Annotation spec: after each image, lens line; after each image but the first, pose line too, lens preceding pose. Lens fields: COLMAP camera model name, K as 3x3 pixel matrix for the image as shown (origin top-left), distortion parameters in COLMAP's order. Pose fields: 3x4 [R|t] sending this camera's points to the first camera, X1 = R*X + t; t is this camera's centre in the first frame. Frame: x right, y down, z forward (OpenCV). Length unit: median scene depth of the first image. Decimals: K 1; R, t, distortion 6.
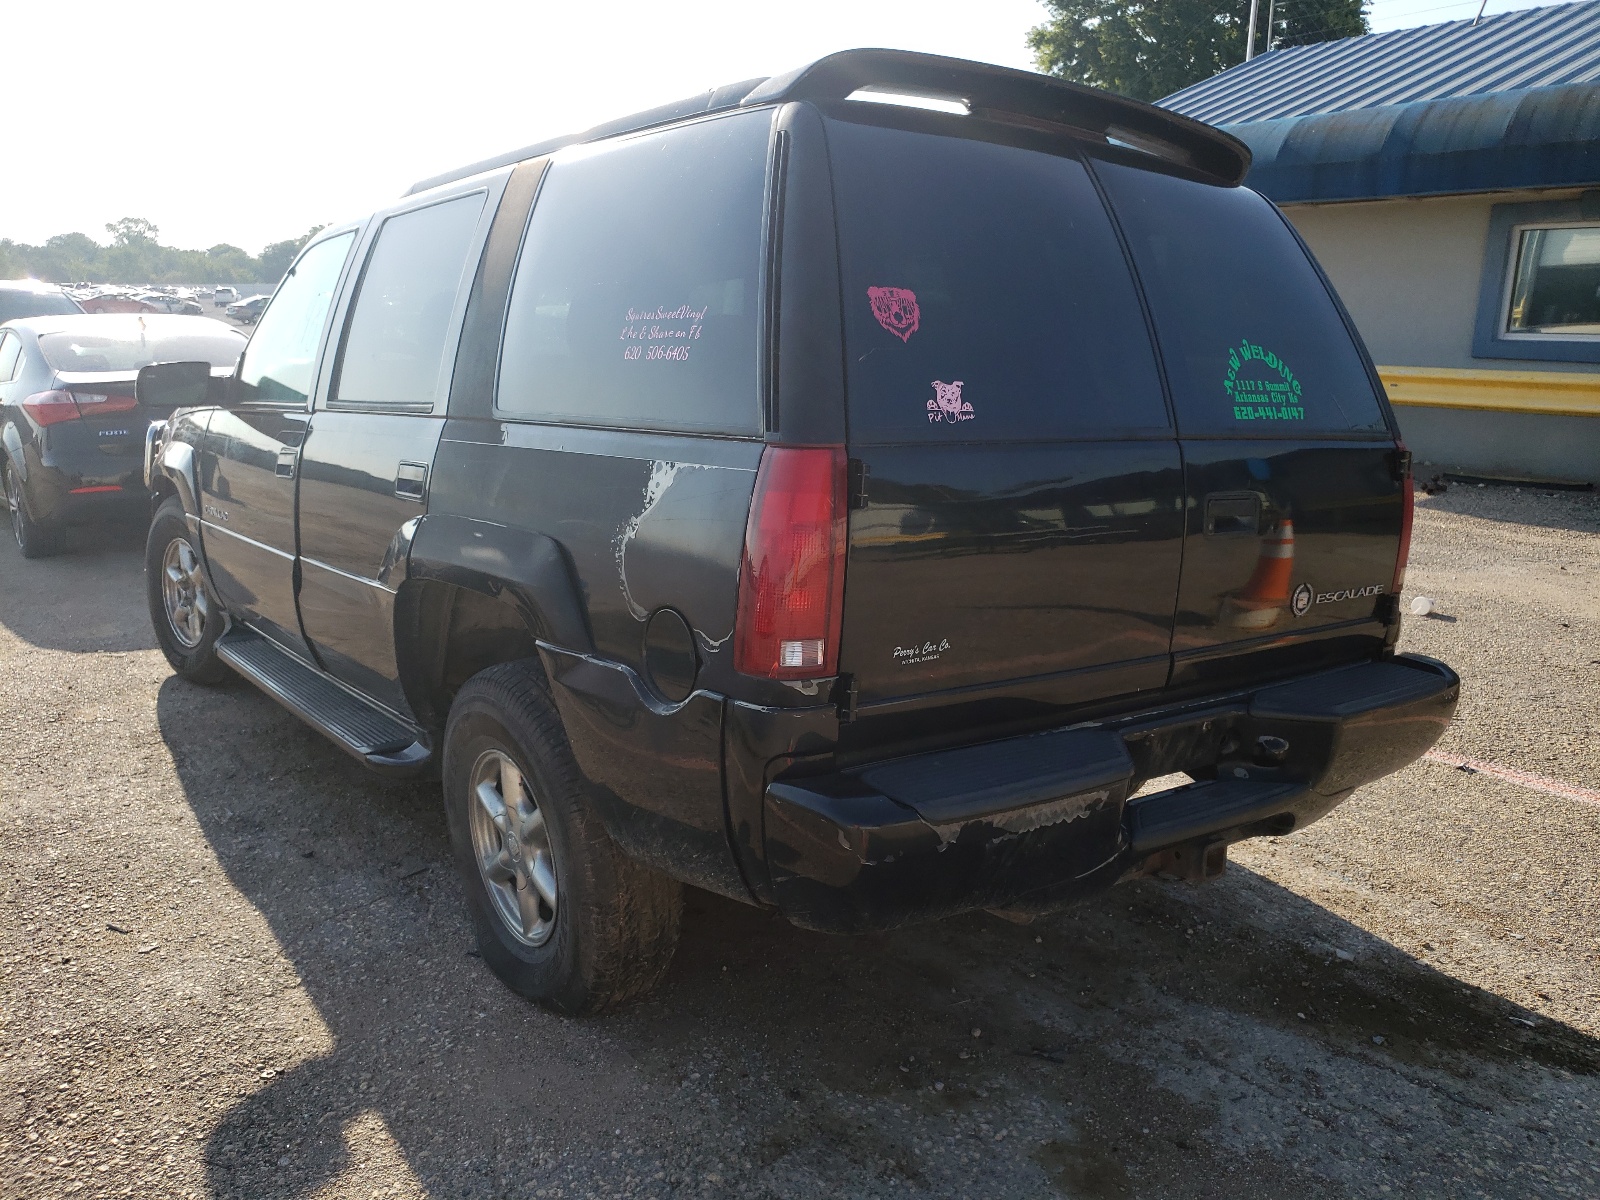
lens RADIAL K [[1243.9, 0, 803.1], [0, 1243.9, 609.8], [0, 0, 1]] dist [0.011979, 0.014822]
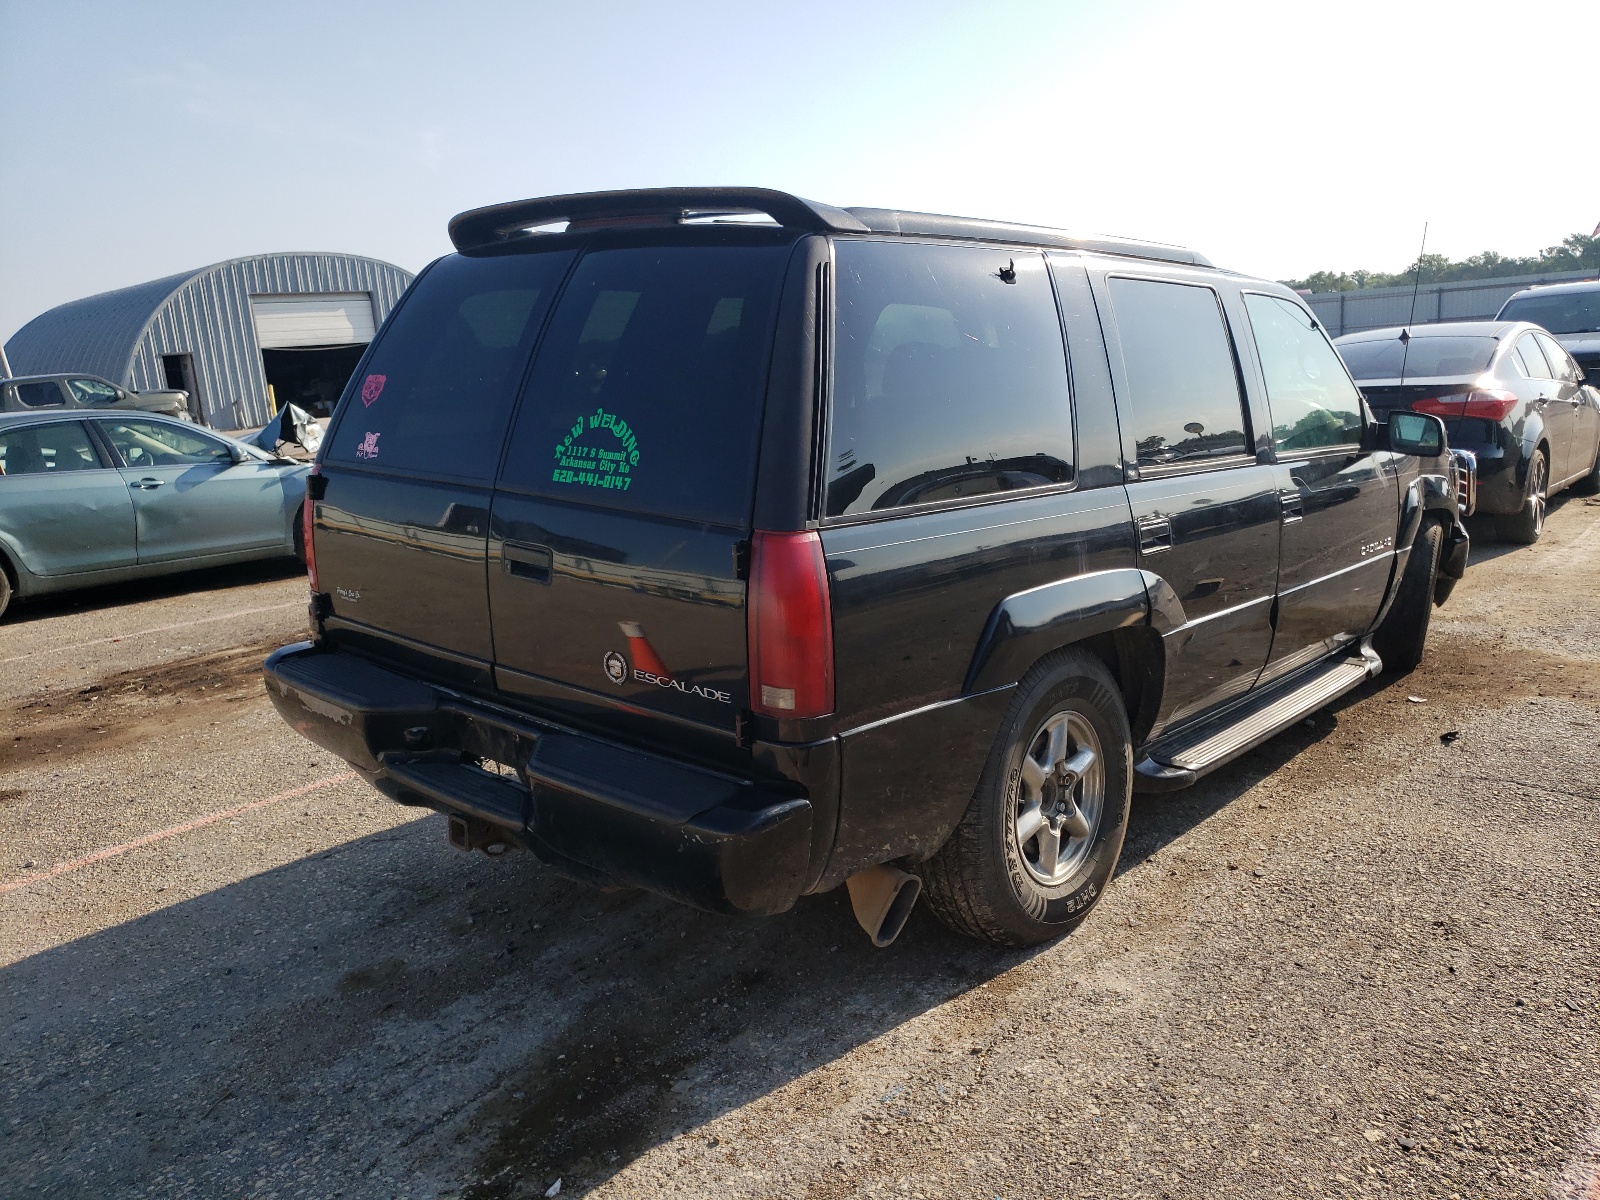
lens RADIAL K [[1243.9, 0, 803.1], [0, 1243.9, 609.8], [0, 0, 1]] dist [0.011979, 0.014822]
pose [[0.207754, 0.188394, -0.959868, 1.435320], [-0.180286, 0.971842, 0.151723, -0.242044], [0.961424, 0.141530, 0.235868, 0.940671]]
